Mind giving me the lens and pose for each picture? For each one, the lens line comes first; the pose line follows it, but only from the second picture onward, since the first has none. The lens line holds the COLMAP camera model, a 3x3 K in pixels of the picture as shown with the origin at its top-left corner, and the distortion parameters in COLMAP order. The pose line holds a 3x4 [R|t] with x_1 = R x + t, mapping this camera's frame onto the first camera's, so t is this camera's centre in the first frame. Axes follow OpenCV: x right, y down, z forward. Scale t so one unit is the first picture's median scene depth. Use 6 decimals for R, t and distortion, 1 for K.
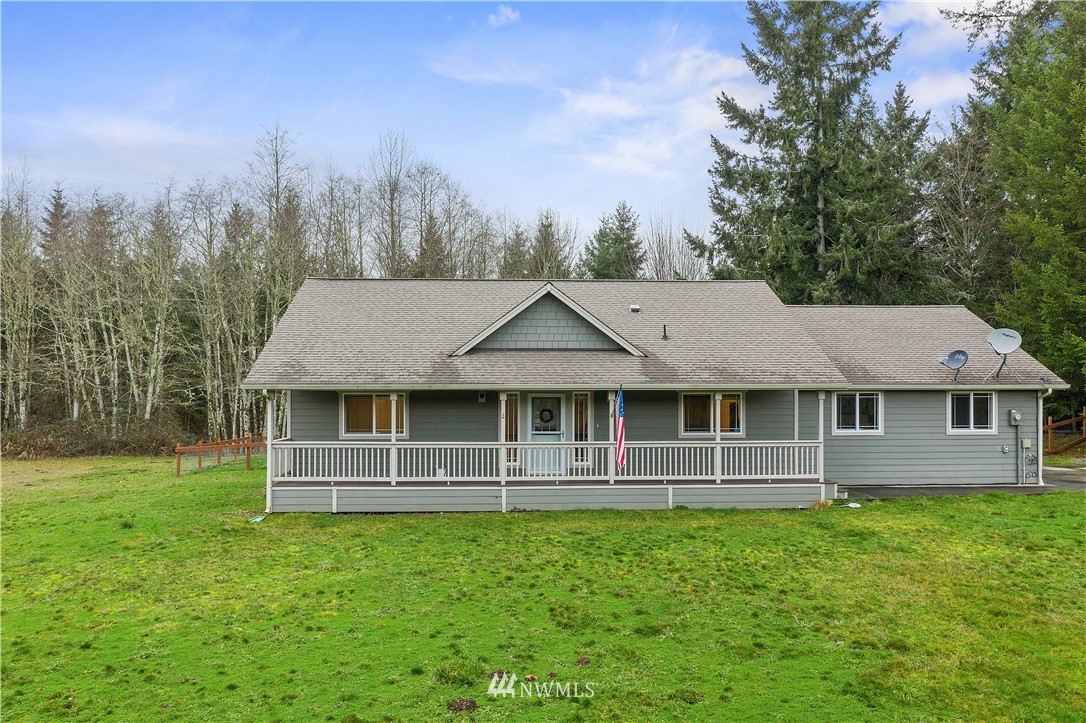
lens RADIAL K [[857.7, 0, 543.0], [0, 857.7, 361.5], [0, 0, 1]] dist [-0.021870, 0.008918]
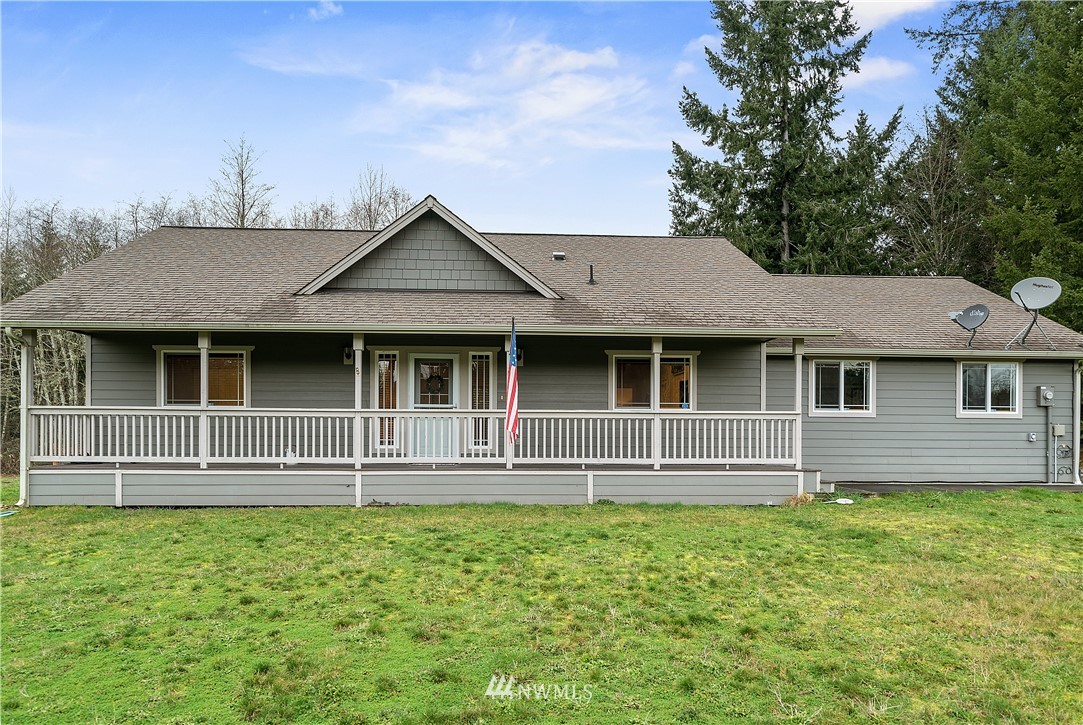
lens RADIAL K [[768.8, 0, 544.3], [0, 768.8, 390.5], [0, 0, 1]] dist [0.004158, 0.004113]
pose [[0.999784, 0.009644, 0.018424, 0.091575], [-0.009341, 0.999821, -0.016477, 0.082411], [-0.018579, 0.016301, 0.999694, 0.331232]]
